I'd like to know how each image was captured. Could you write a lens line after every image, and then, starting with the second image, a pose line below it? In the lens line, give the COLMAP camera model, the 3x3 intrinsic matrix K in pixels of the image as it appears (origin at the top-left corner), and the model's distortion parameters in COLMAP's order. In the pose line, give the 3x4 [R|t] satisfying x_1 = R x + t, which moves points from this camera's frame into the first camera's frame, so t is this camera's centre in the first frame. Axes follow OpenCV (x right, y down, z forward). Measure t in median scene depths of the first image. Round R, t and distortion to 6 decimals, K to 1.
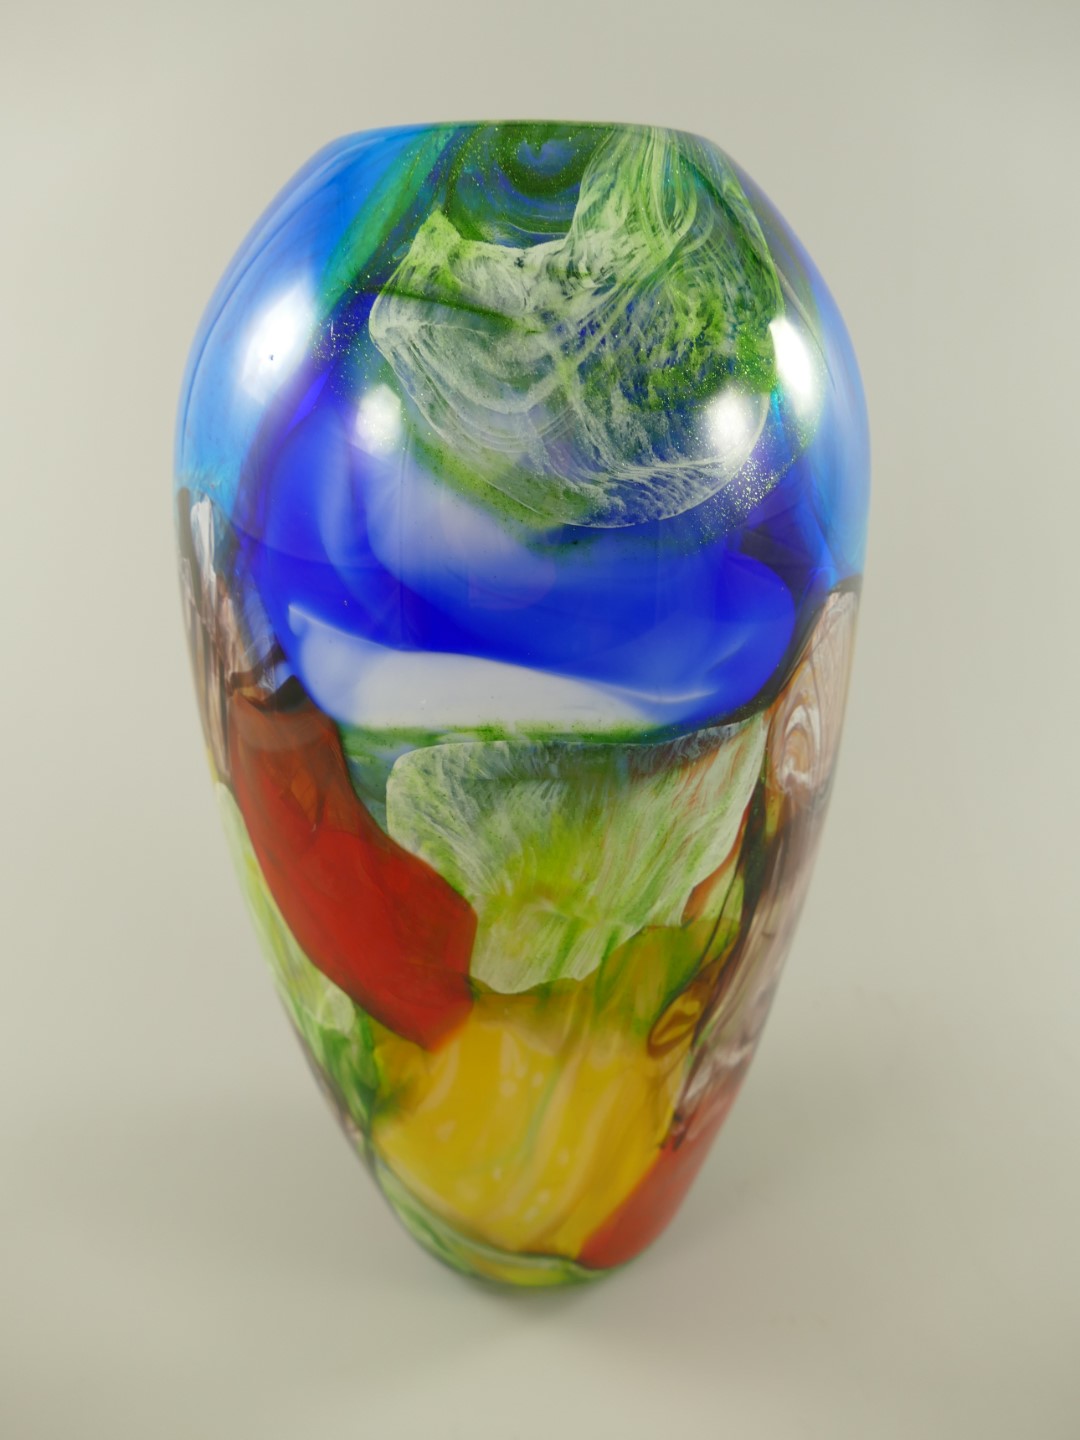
lens RADIAL K [[1104.8, 0, 538.0], [0, 1104.8, 718.8], [0, 0, 1]] dist [0.011604, 0.004999]
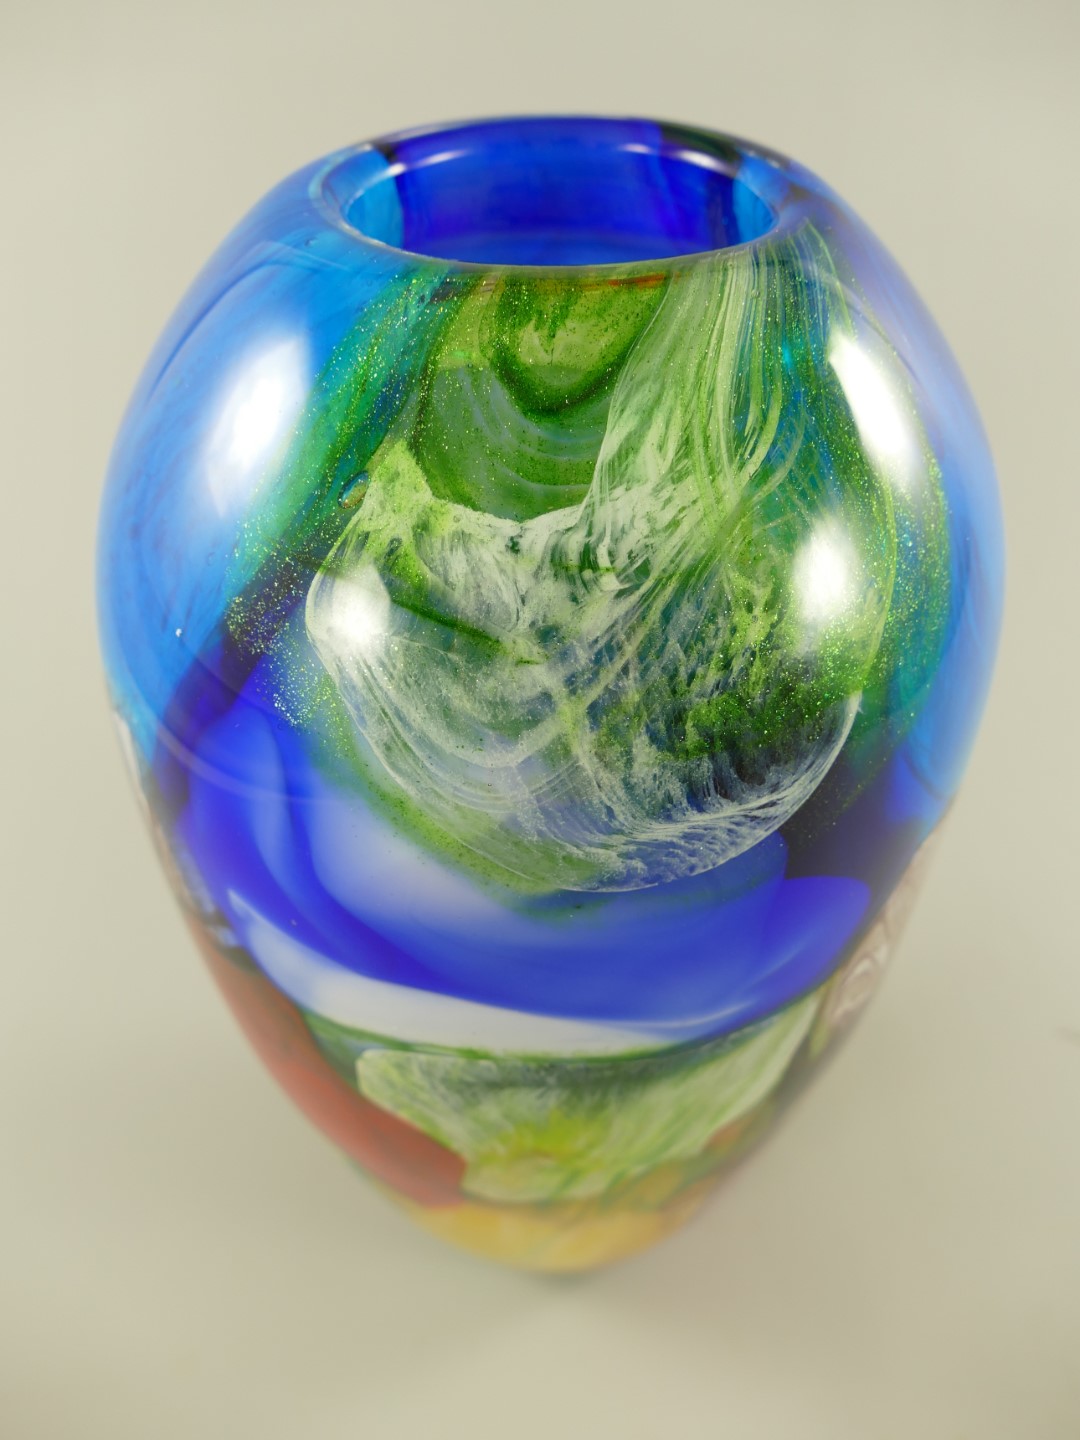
lens RADIAL K [[1104.8, 0, 532.6], [0, 1104.8, 726.5], [0, 0, 1]] dist [0.011604, 0.004999]
pose [[0.997152, 0.046392, -0.059456, 0.041710], [-0.029532, 0.965643, 0.258188, -0.473893], [0.069391, -0.255697, 0.964263, 0.291444]]
